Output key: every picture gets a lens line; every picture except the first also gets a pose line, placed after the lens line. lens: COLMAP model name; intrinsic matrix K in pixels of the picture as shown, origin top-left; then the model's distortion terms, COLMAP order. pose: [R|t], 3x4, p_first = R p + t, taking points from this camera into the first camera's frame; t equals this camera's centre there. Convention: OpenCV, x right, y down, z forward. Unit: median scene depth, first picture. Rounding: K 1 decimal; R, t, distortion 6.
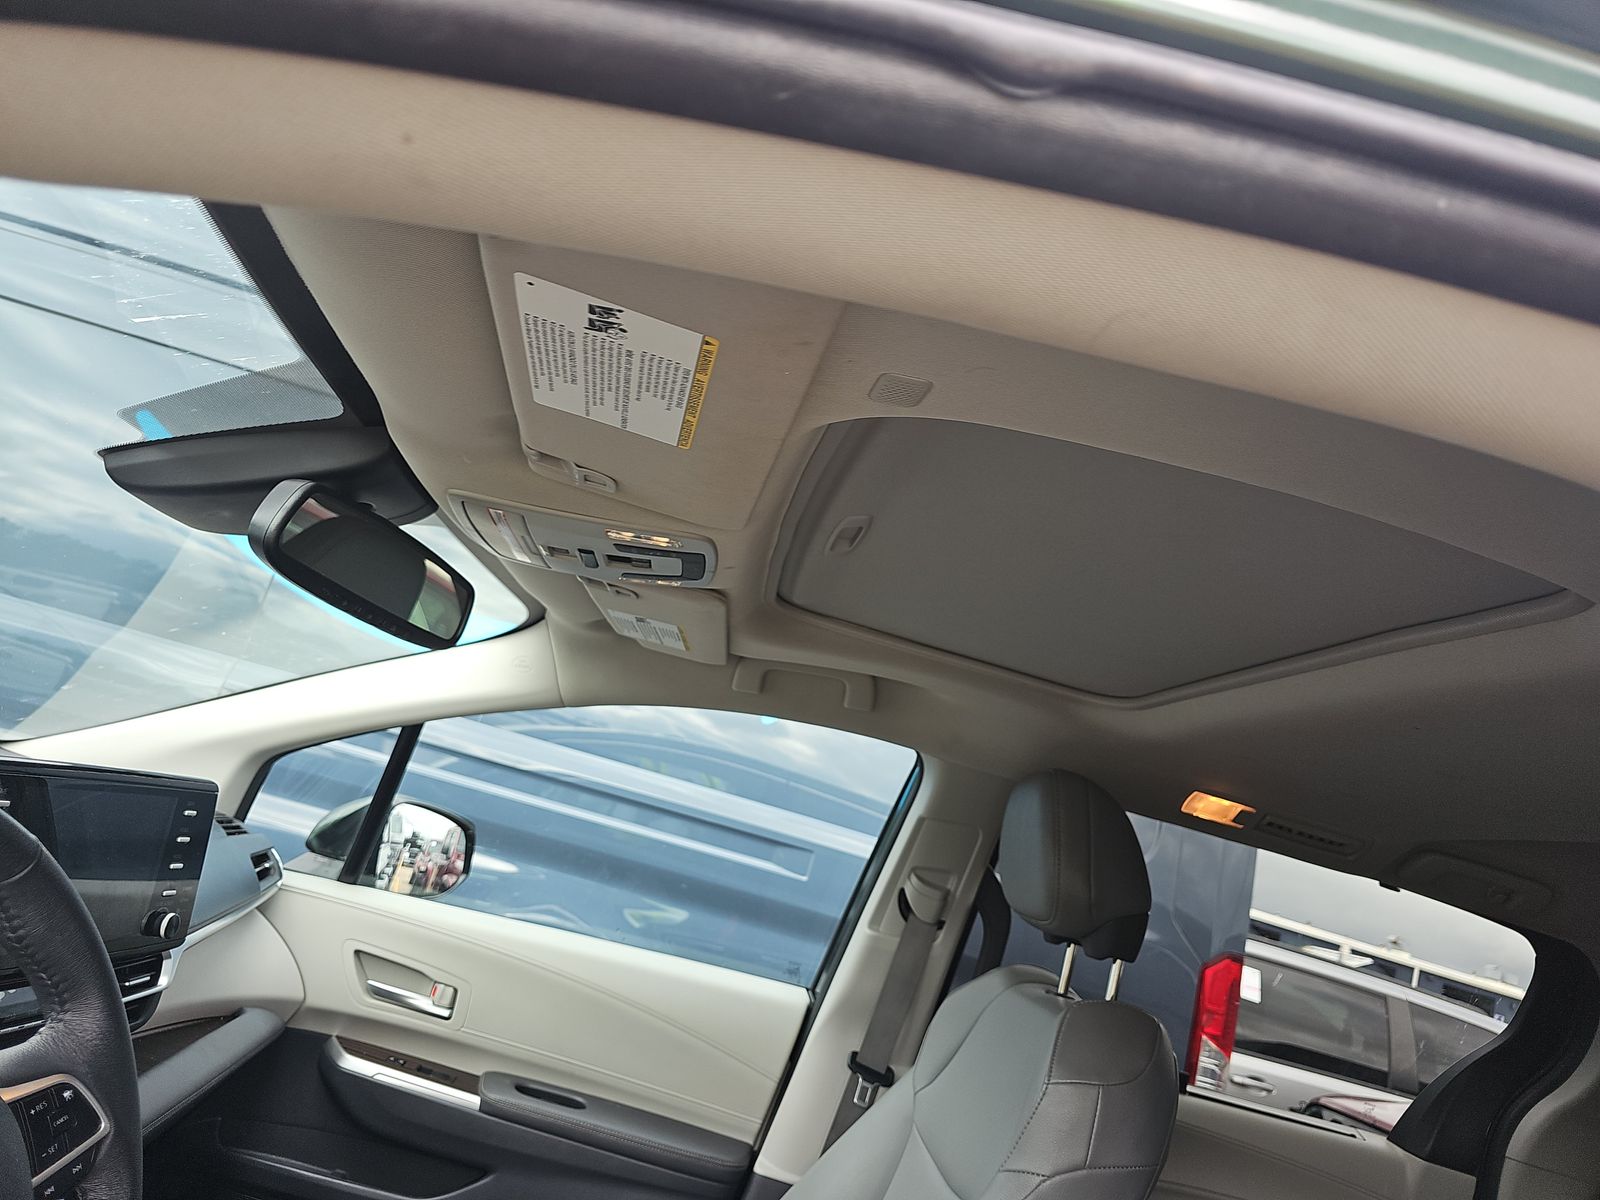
lens RADIAL K [[1083.3, 0, 801.7], [0, 1083.3, 598.6], [0, 0, 1]] dist [0.018387, -0.005304]
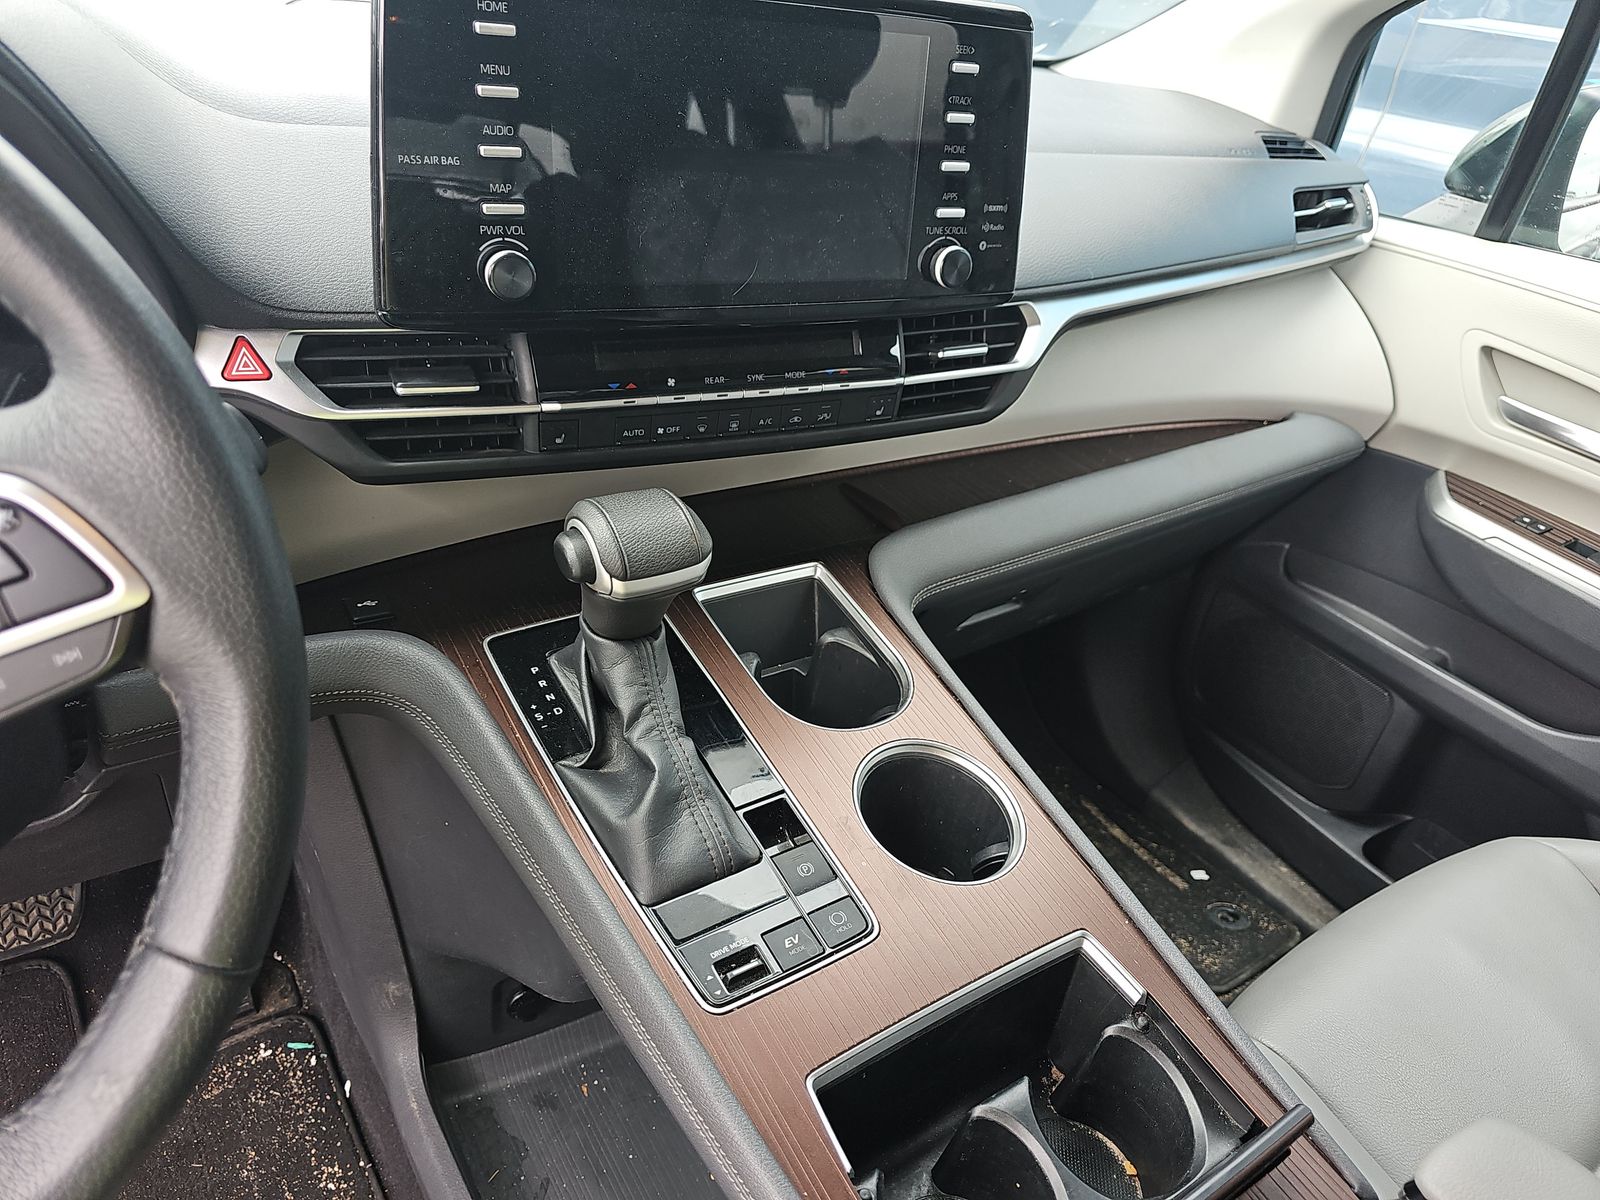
lens RADIAL K [[1083.3, 0, 792.3], [0, 1083.3, 596.8], [0, 0, 1]] dist [0.018387, -0.005304]
pose [[0.470224, 0.263378, -0.842331, -0.034603], [0.203014, 0.896557, 0.393664, 0.131401], [0.858880, -0.356115, 0.368113, 0.397867]]
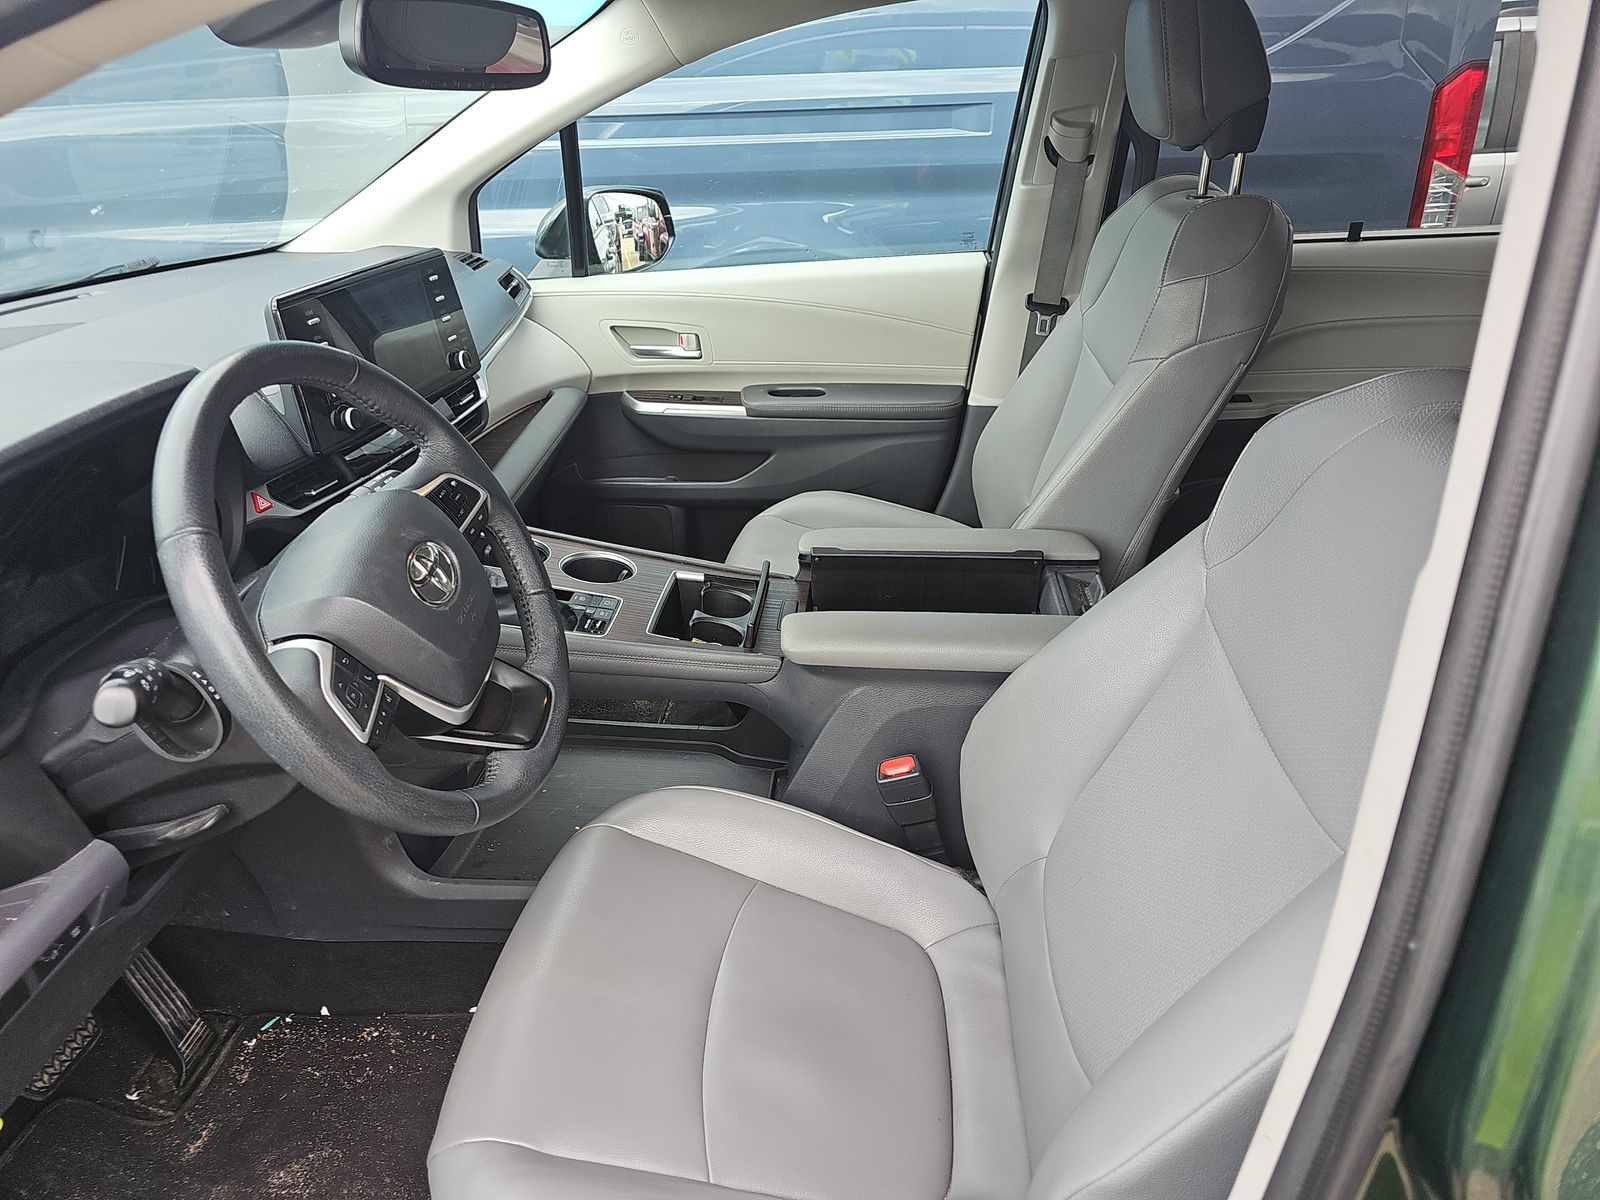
lens RADIAL K [[1083.3, 0, 798.5], [0, 1083.3, 603.4], [0, 0, 1]] dist [0.018387, -0.005304]
pose [[0.935358, -0.187330, -0.300022, 0.099768], [0.331672, 0.759219, 0.559983, -0.056330], [0.122881, -0.623293, 0.772273, -0.115097]]
